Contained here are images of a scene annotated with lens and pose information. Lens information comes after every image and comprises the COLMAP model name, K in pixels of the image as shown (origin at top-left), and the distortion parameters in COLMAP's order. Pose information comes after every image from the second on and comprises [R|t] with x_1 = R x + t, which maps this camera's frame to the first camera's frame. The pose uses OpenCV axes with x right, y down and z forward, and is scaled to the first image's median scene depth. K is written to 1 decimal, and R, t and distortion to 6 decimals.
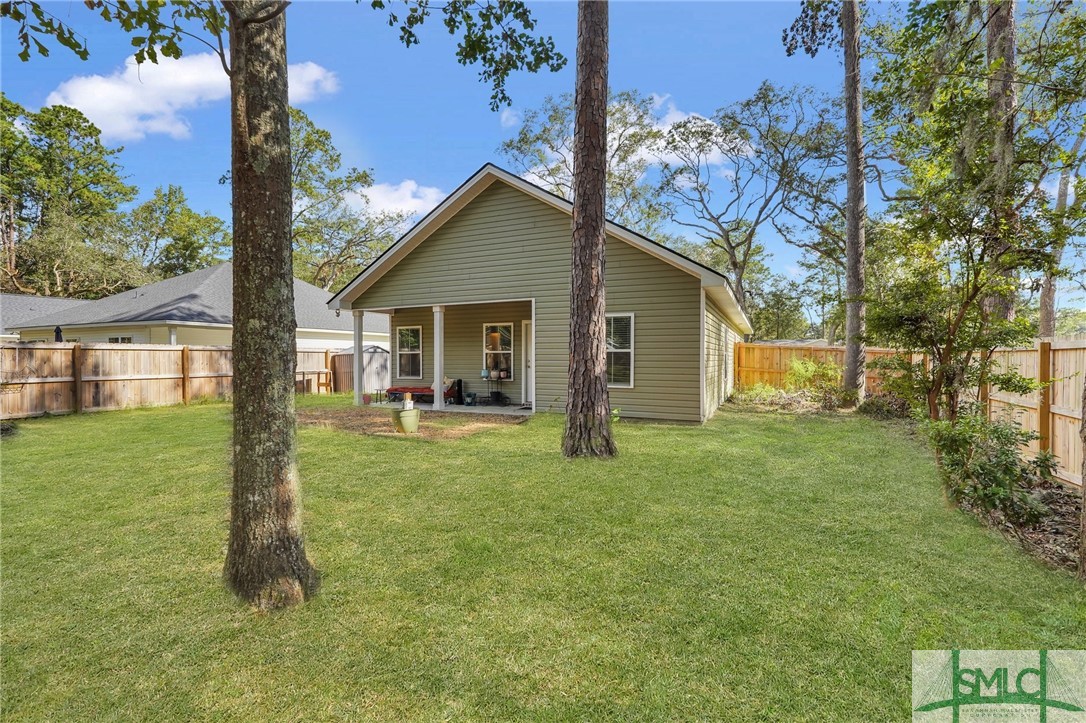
lens RADIAL K [[484.8, 0, 542.2], [0, 484.8, 354.6], [0, 0, 1]] dist [-0.018096, 0.009047]
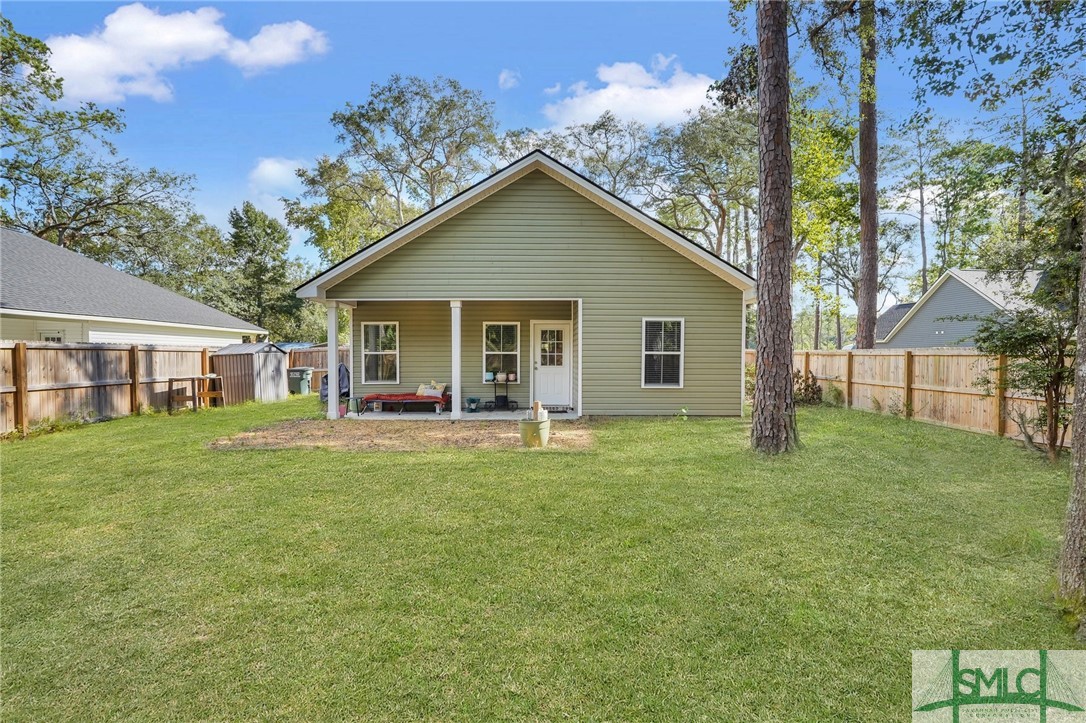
lens RADIAL K [[484.8, 0, 542.2], [0, 484.8, 354.6], [0, 0, 1]] dist [-0.018096, 0.009047]
pose [[0.899502, 0.001600, 0.436914, -0.428316], [-0.002739, 0.999994, 0.001978, -0.004438], [-0.436909, -0.002976, 0.899501, 0.128839]]
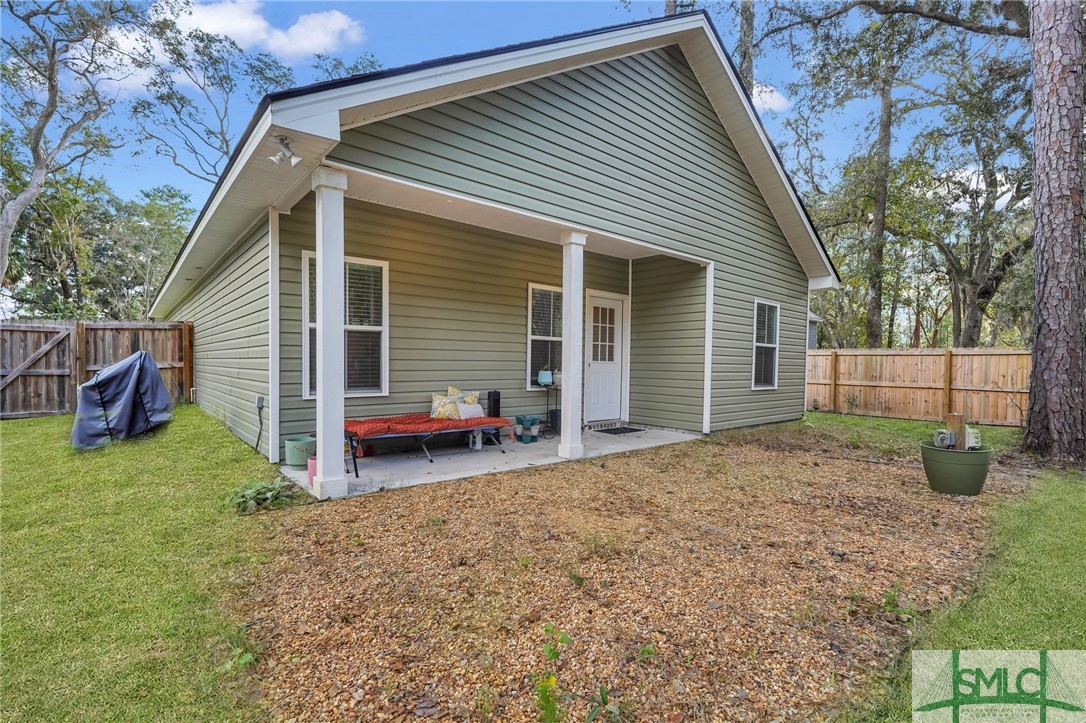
lens RADIAL K [[486.1, 0, 539.9], [0, 486.1, 375.6], [0, 0, 1]] dist [-0.015109, 0.009531]
pose [[0.419148, -0.017757, 0.907744, -0.604518], [-0.014537, 0.999549, 0.026266, 0.022142], [-0.907802, -0.024206, 0.418701, 0.779006]]
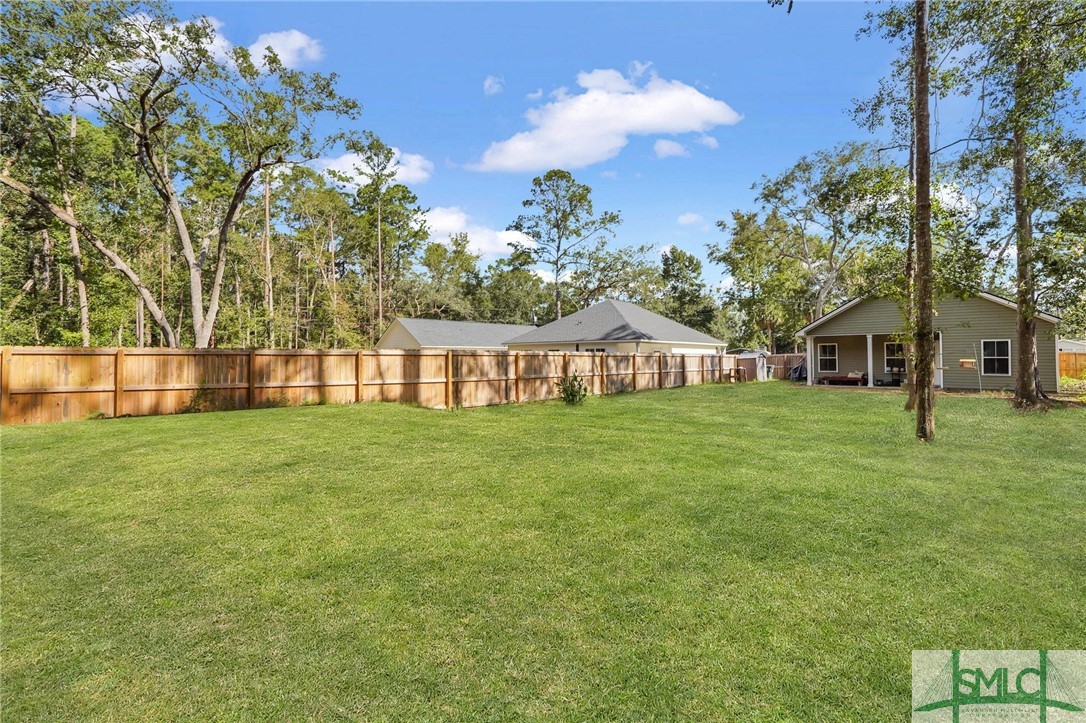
lens RADIAL K [[484.8, 0, 542.2], [0, 484.8, 354.6], [0, 0, 1]] dist [-0.018096, 0.009047]
pose [[0.959345, -0.003155, -0.282219, -0.878685], [0.002396, 0.999993, -0.003035, -0.014978], [0.282226, 0.002235, 0.959345, -1.171347]]
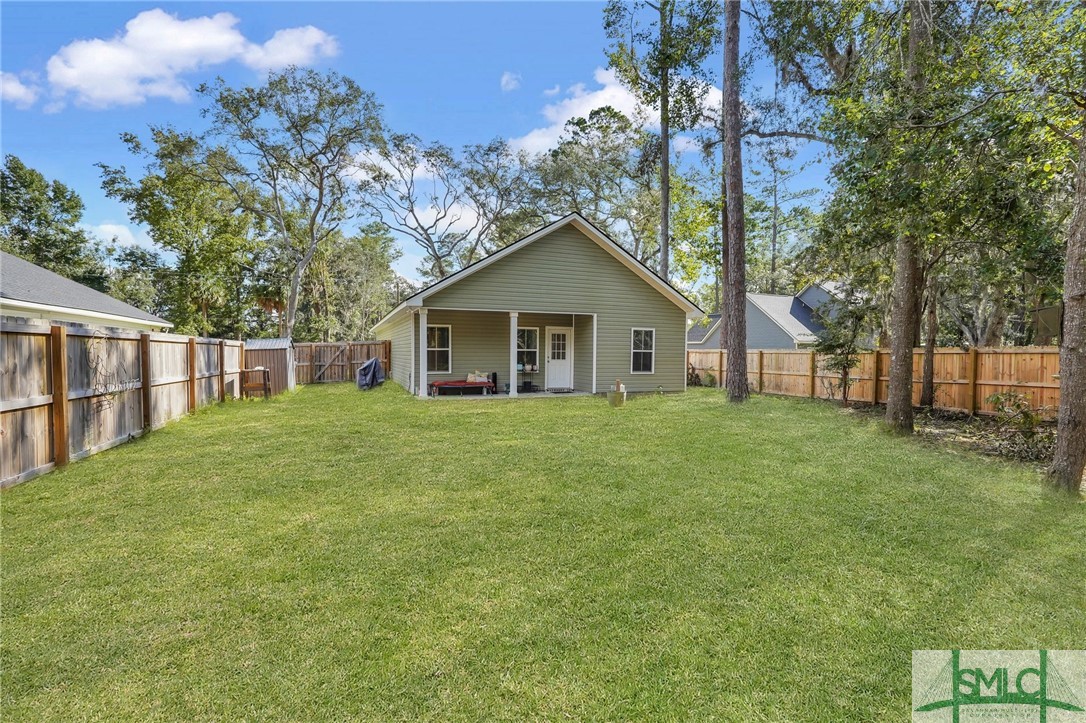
lens RADIAL K [[484.8, 0, 542.2], [0, 484.8, 354.6], [0, 0, 1]] dist [-0.018096, 0.009047]
pose [[0.682468, 0.001755, 0.730913, -0.984727], [-0.009256, 0.999938, 0.006242, -0.002010], [-0.730856, -0.011025, 0.682442, 0.109355]]
